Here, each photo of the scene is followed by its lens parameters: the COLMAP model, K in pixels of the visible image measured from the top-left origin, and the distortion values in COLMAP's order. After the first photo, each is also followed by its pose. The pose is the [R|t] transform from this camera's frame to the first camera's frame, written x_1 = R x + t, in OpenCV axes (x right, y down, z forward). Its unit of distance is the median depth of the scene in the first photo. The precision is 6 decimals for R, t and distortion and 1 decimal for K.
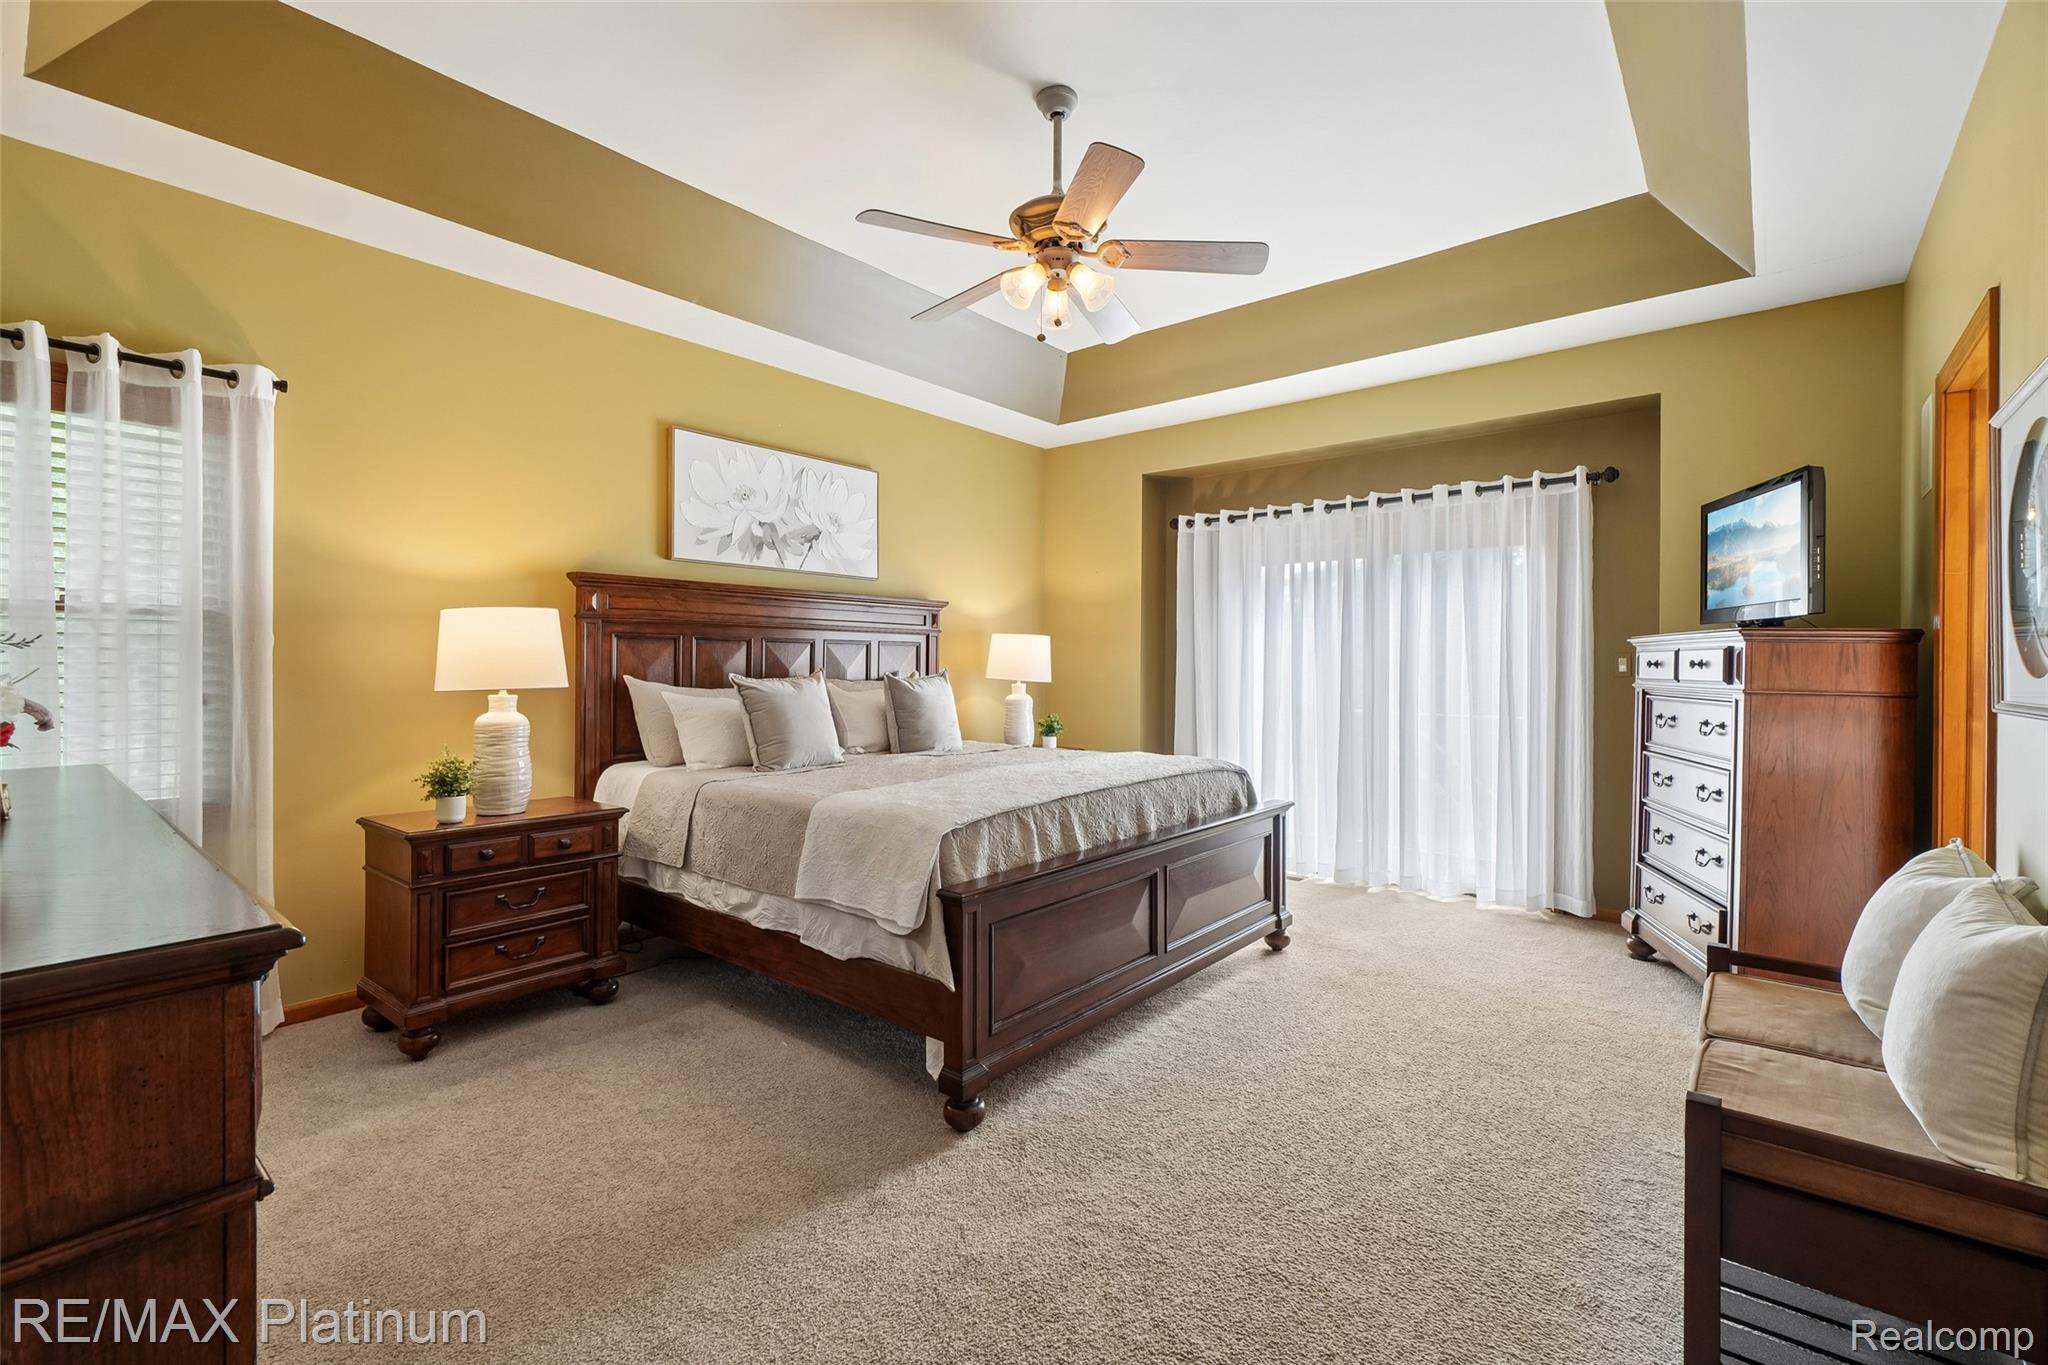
lens RADIAL K [[887.8, 0, 1043.5], [0, 887.8, 673.3], [0, 0, 1]] dist [-0.008214, 0.002998]
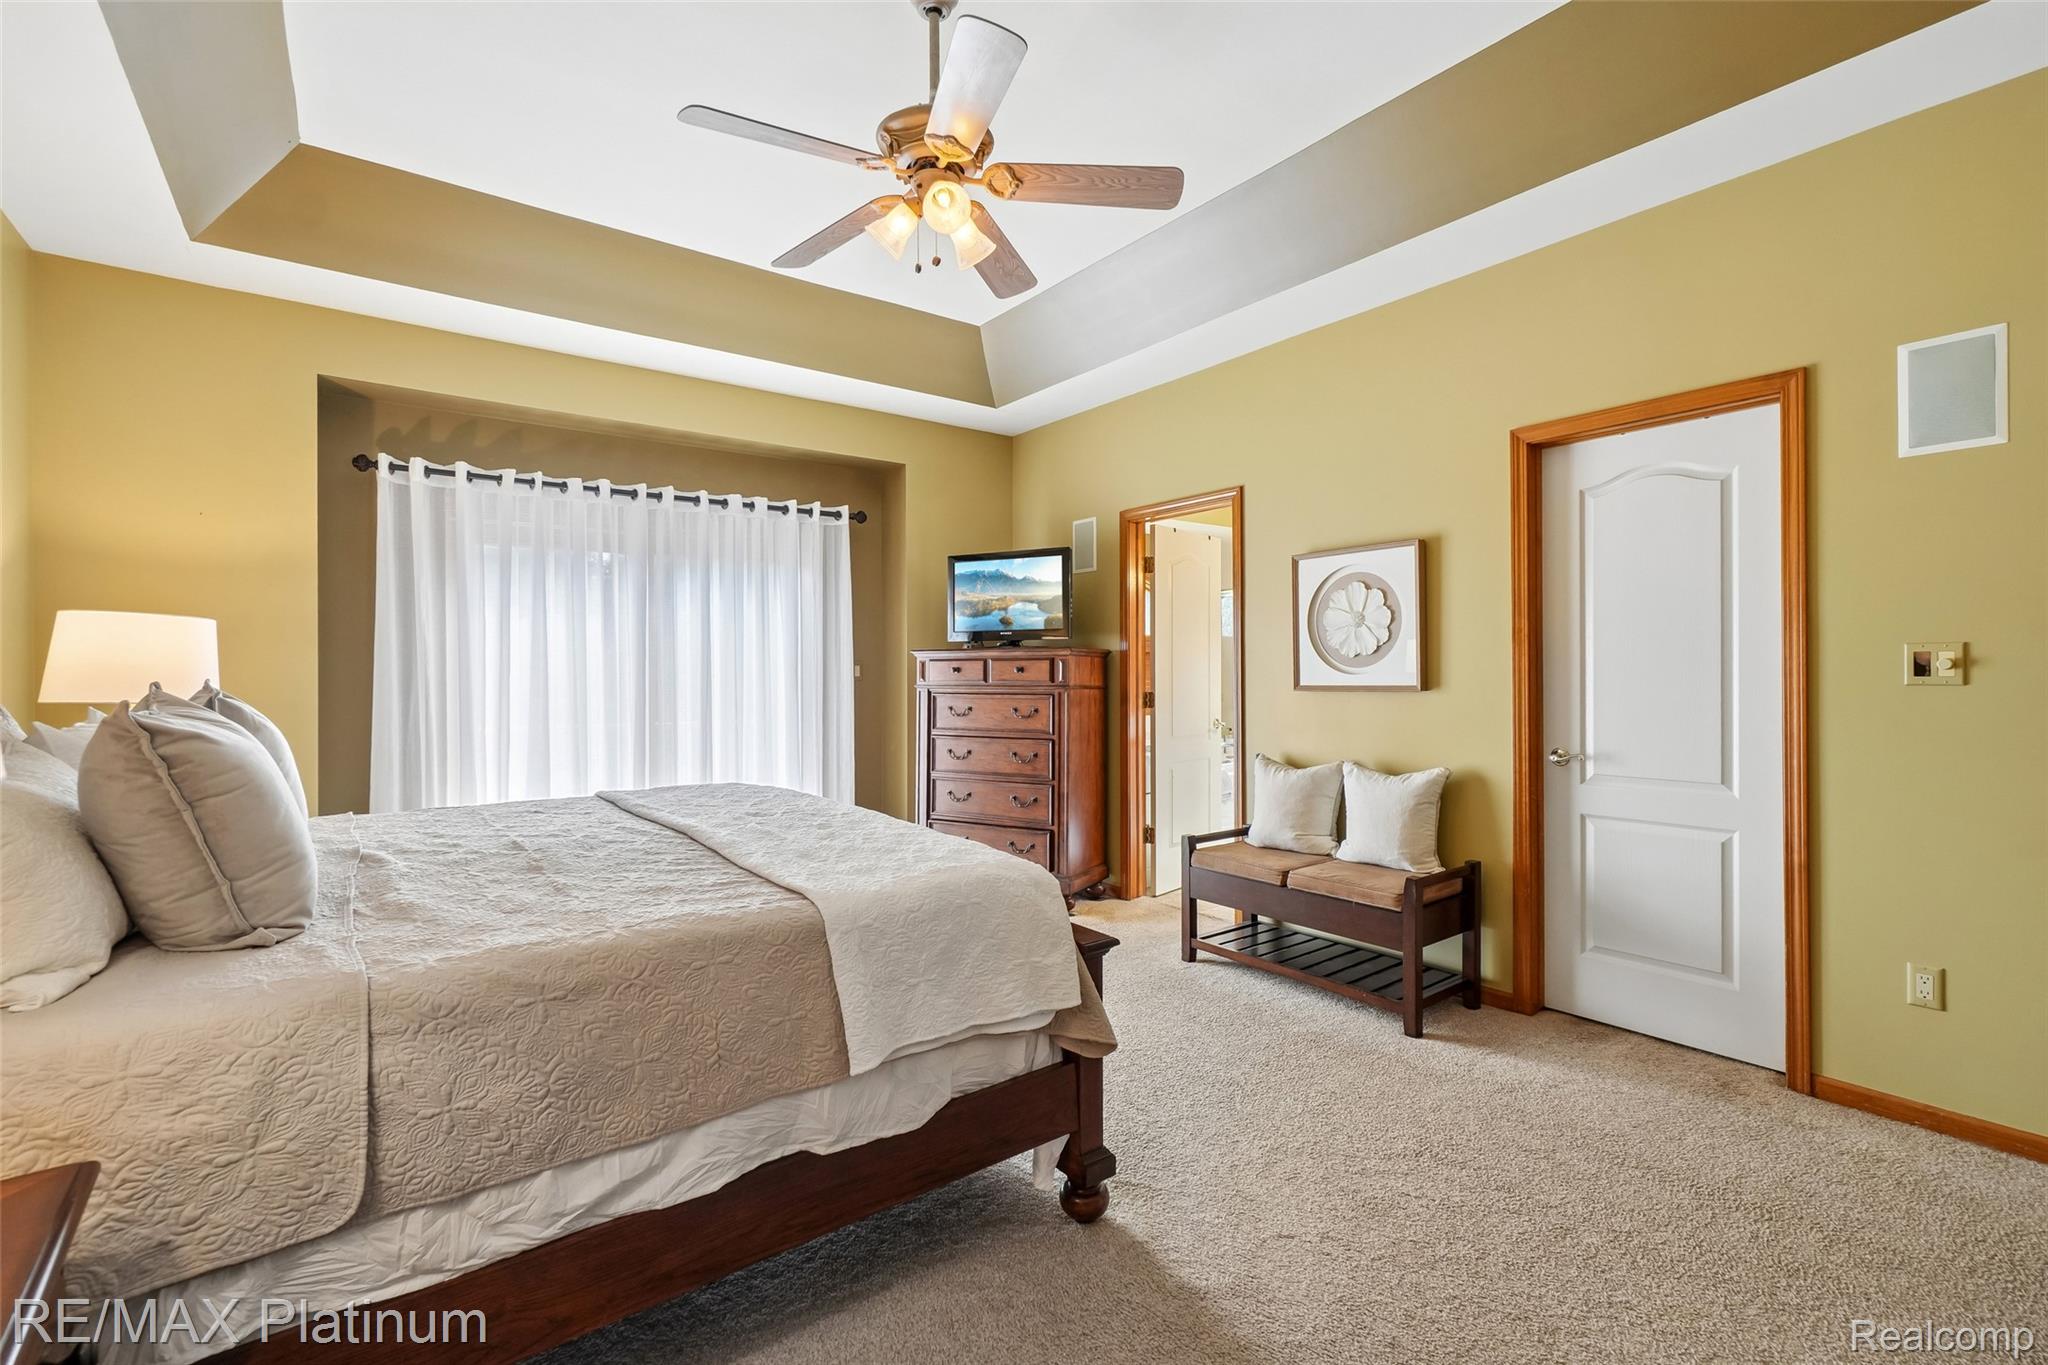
lens RADIAL K [[887.8, 0, 1043.3], [0, 887.8, 673.7], [0, 0, 1]] dist [-0.008214, 0.002998]
pose [[0.240369, -0.008123, 0.970648, -0.507007], [0.011086, 0.999923, 0.005623, -0.008851], [-0.970618, 0.009409, 0.240441, 0.454196]]
